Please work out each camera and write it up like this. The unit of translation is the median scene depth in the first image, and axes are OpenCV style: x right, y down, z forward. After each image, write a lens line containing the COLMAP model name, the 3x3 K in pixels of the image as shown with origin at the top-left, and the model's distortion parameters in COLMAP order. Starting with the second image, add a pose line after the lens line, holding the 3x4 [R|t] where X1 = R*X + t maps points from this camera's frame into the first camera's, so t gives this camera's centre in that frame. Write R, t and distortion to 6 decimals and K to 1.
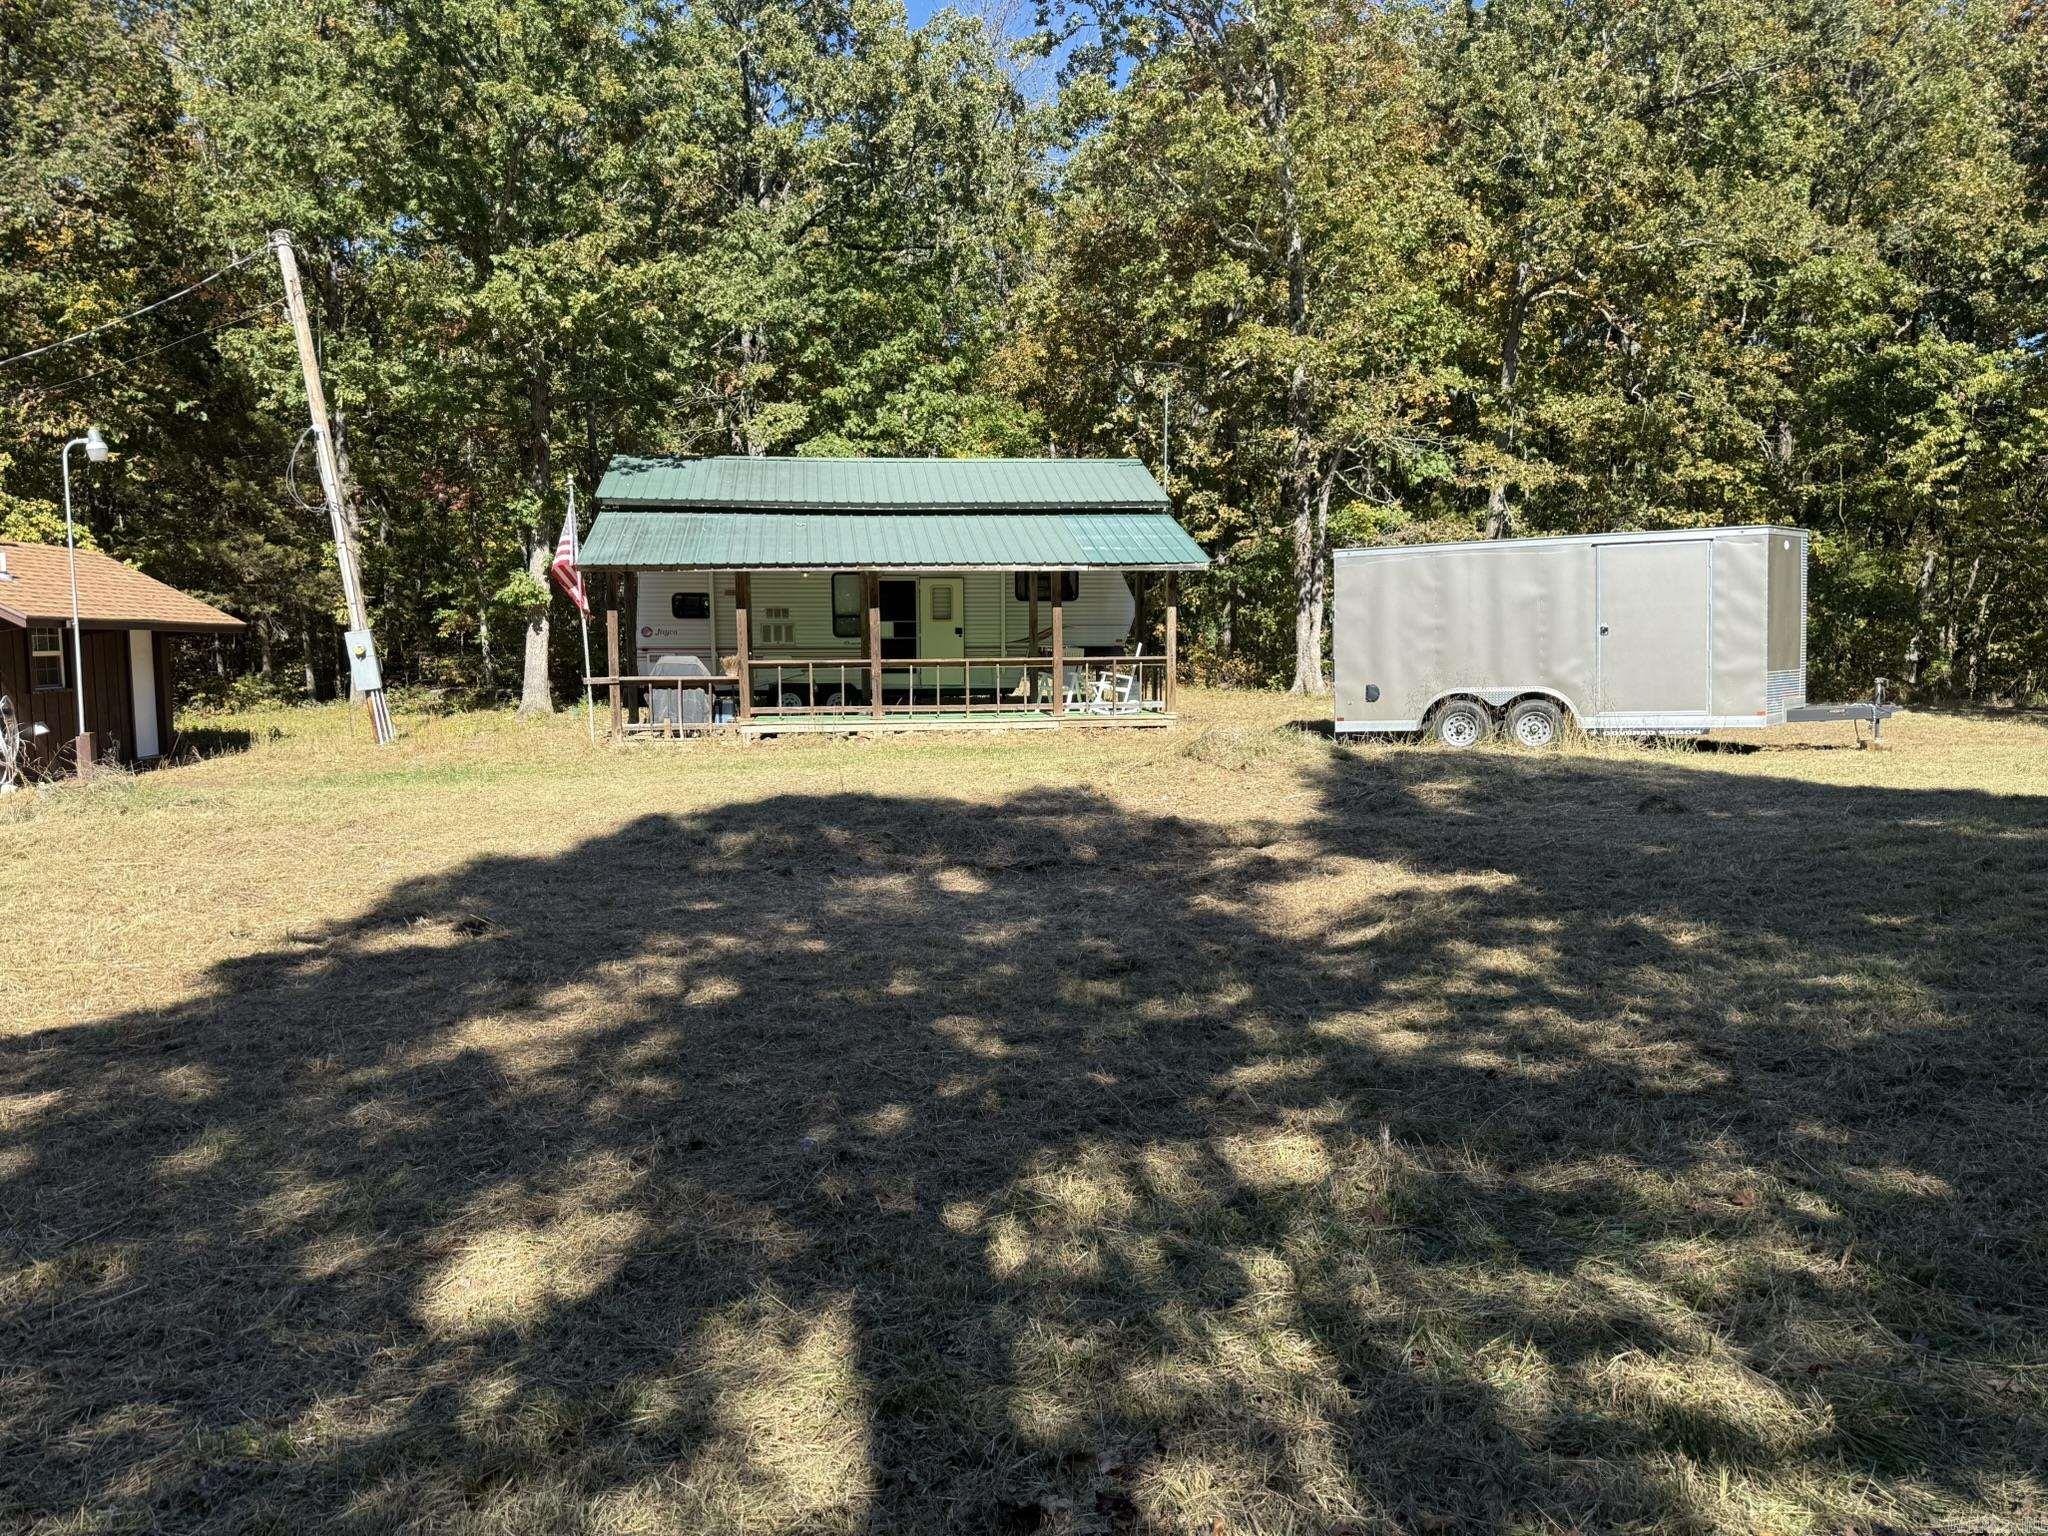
lens RADIAL K [[1444.6, 0, 1024.0], [0, 1444.6, 768.0], [0, 0, 1]] dist [0.101025, -0.132161]
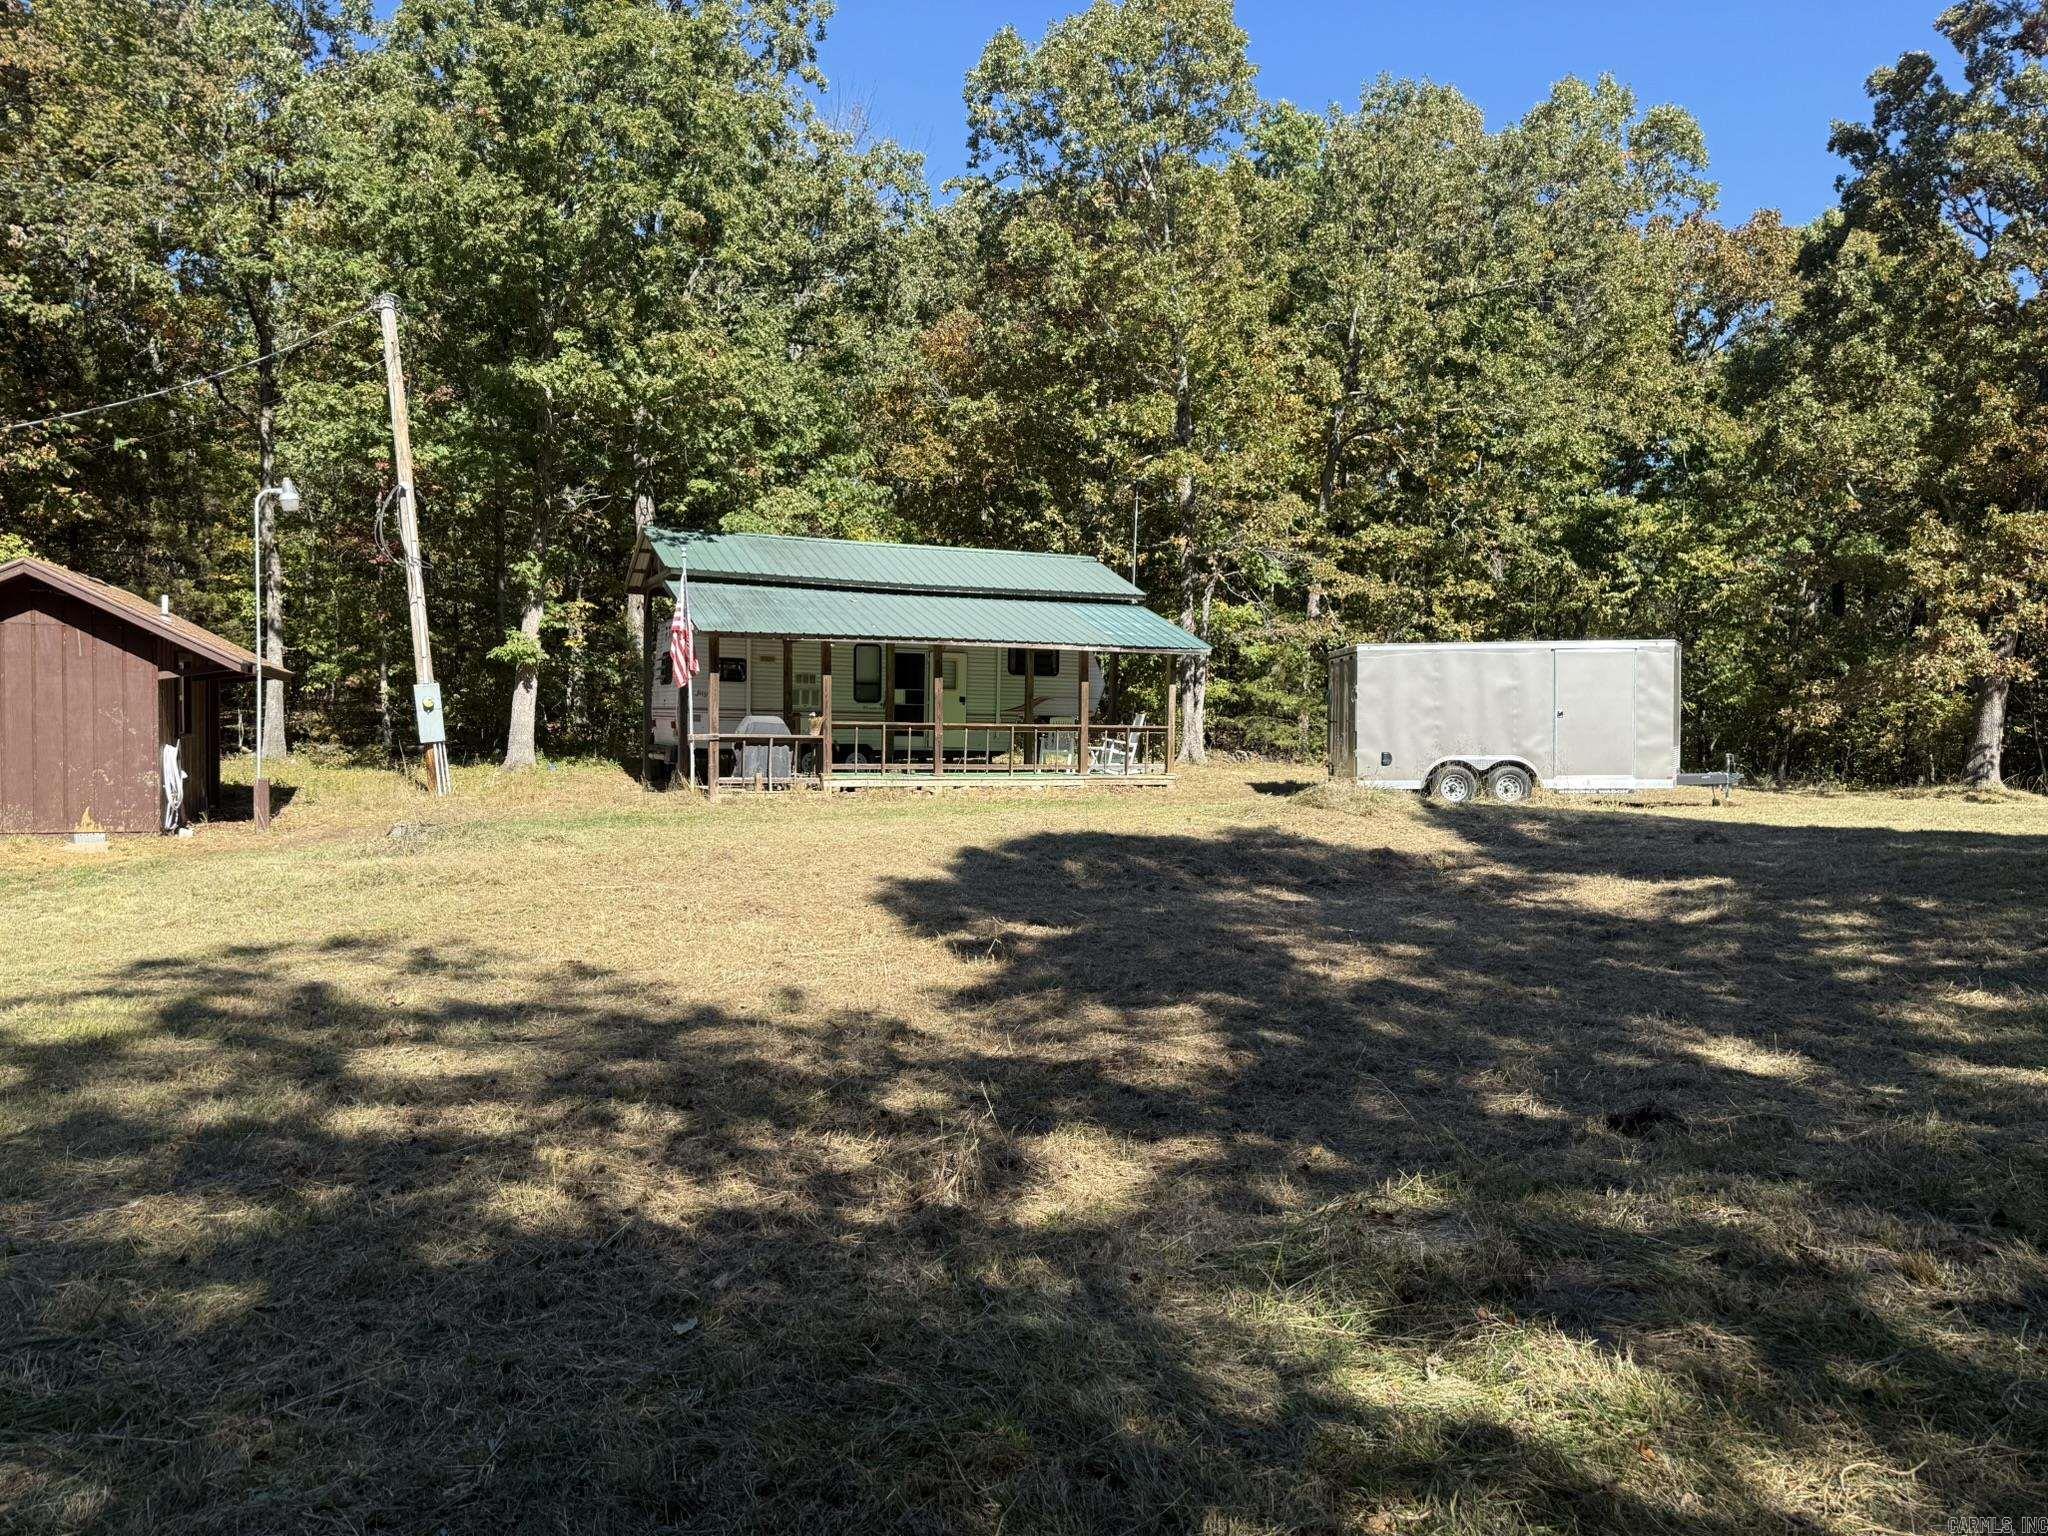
lens RADIAL K [[1444.6, 0, 1024.0], [0, 1444.6, 768.0], [0, 0, 1]] dist [0.101025, -0.132161]
pose [[0.956495, 0.014378, 0.291395, -0.349564], [0.000476, 0.998707, -0.050840, 0.016676], [-0.291749, 0.048767, 0.955251, -0.090230]]
